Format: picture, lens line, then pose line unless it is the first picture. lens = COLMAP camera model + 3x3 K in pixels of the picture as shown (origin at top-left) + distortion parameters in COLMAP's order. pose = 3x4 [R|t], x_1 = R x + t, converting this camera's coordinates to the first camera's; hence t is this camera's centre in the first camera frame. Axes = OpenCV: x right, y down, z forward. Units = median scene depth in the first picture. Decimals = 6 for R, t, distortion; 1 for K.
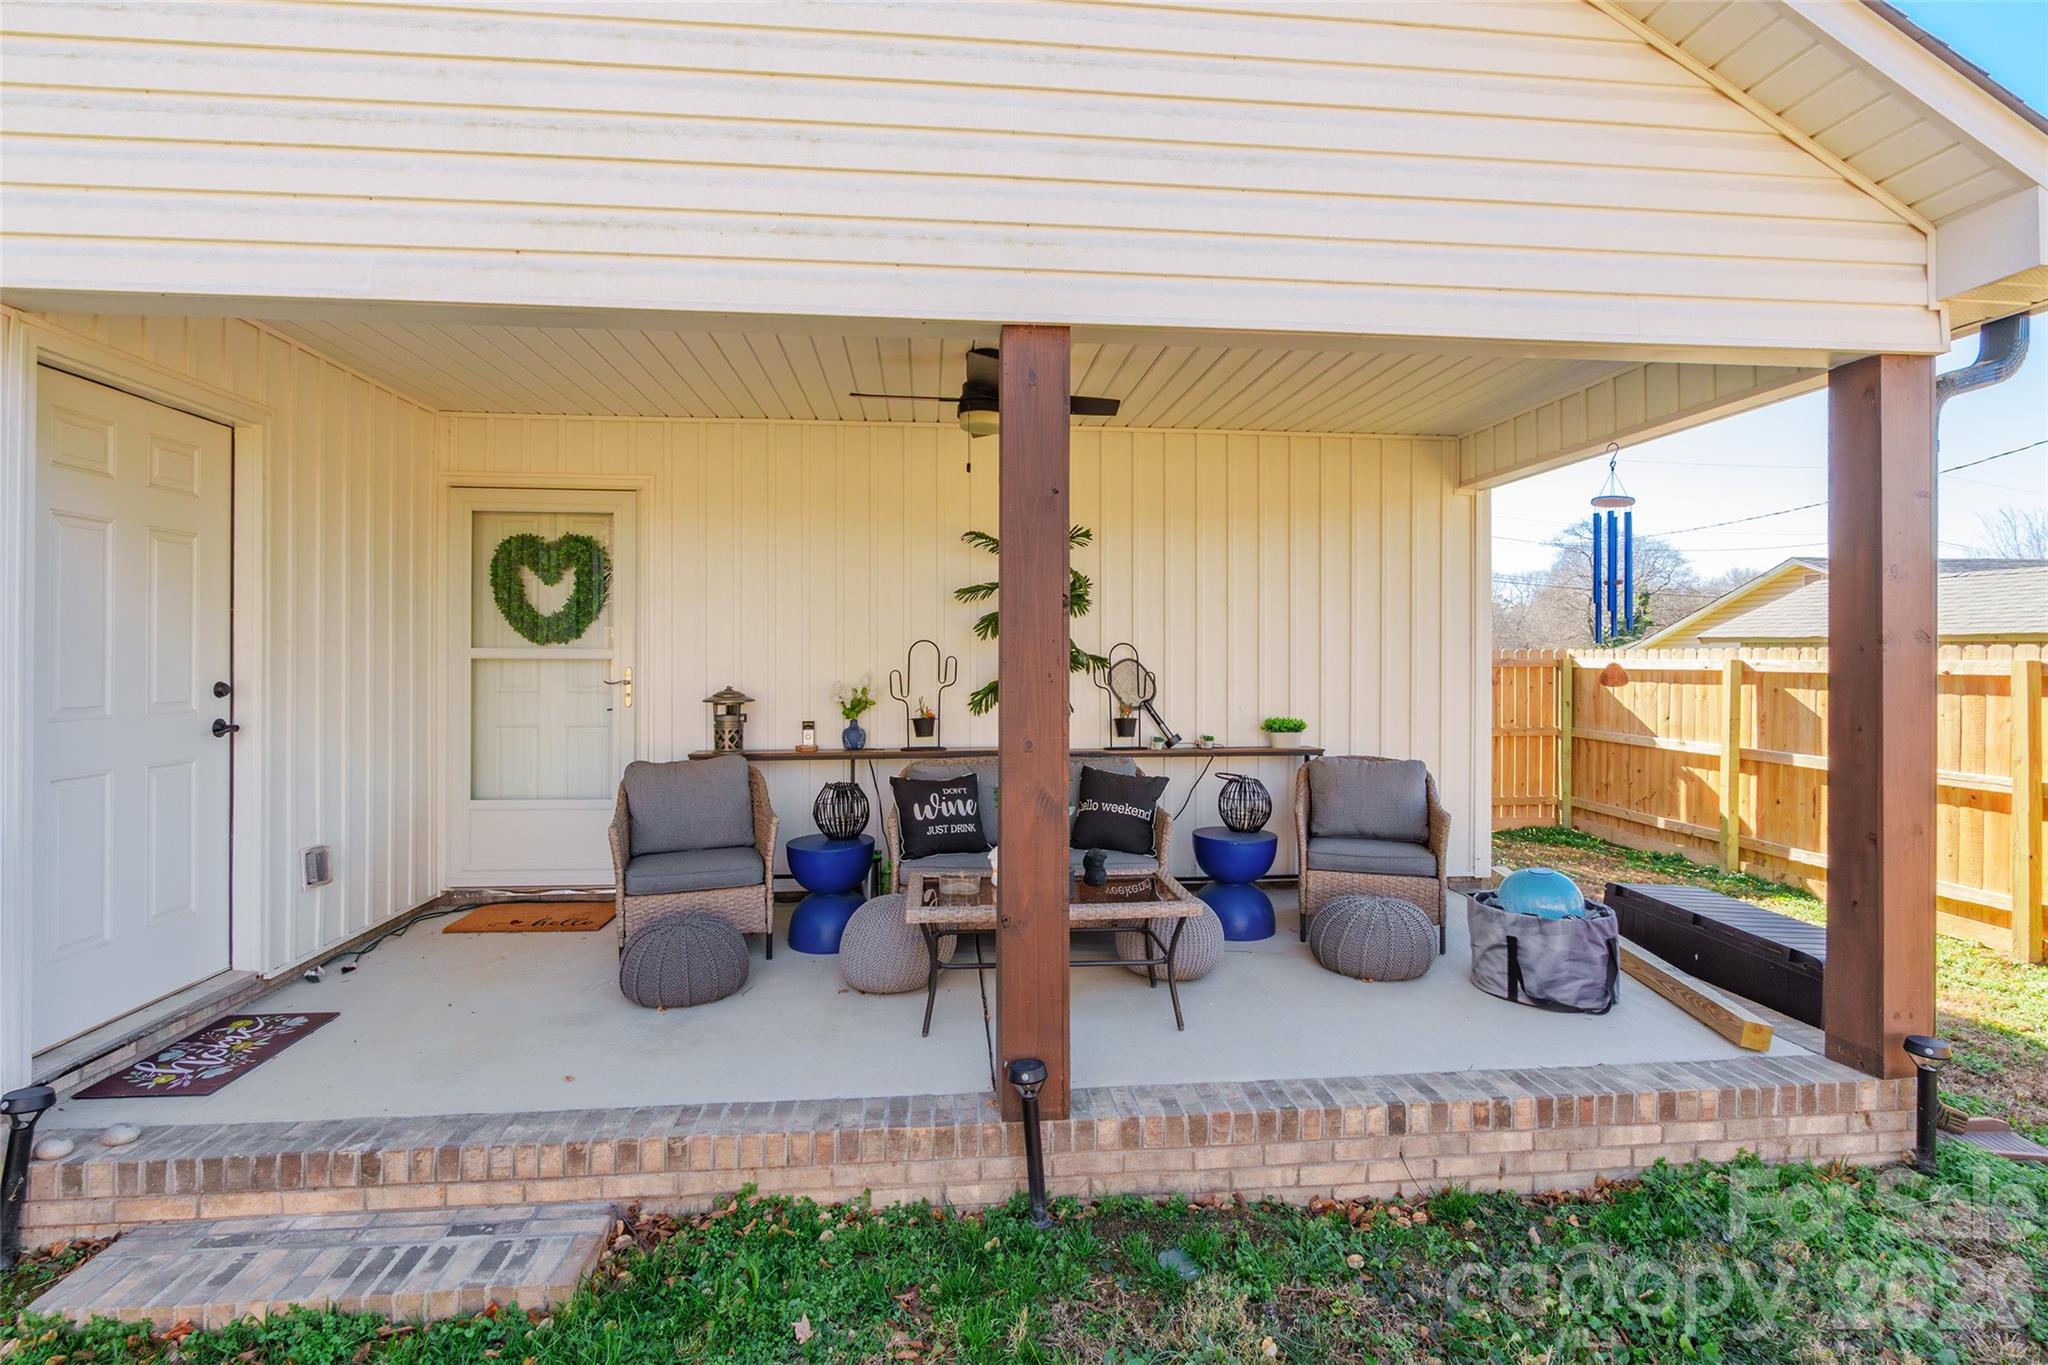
lens RADIAL K [[969.0, 0, 1004.0], [0, 969.0, 668.5], [0, 0, 1]] dist [-0.004826, -0.000150]
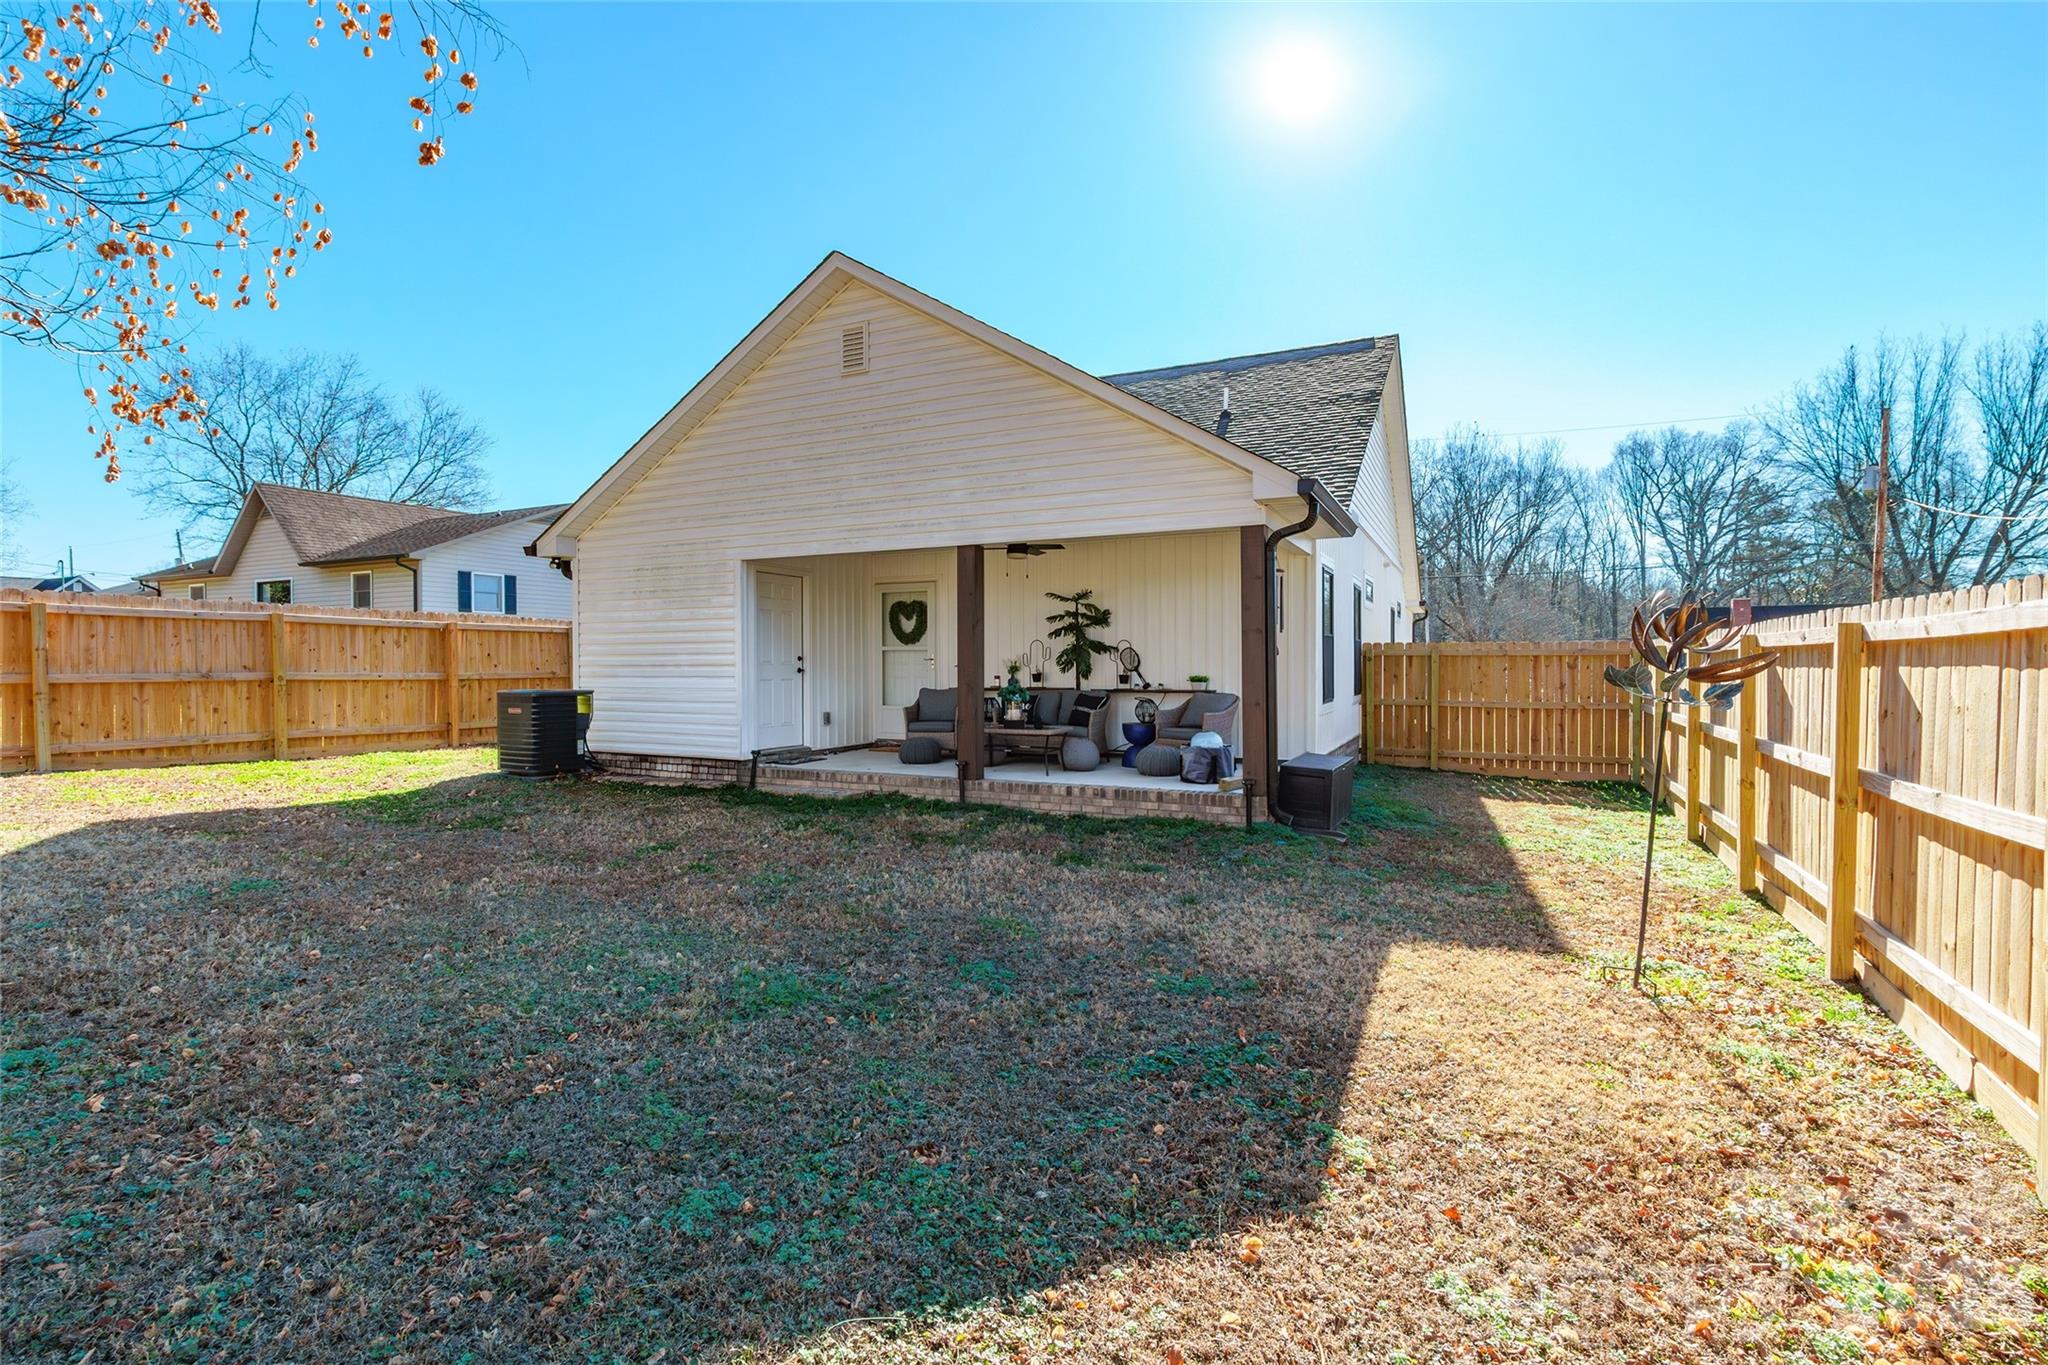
lens RADIAL K [[969.0, 0, 1004.0], [0, 969.0, 668.5], [0, 0, 1]] dist [-0.004826, -0.000150]
pose [[0.849269, -0.000252, -0.527961, 1.090999], [-0.001463, 0.999995, -0.002832, 0.045375], [0.527959, 0.003177, 0.849264, -1.029423]]
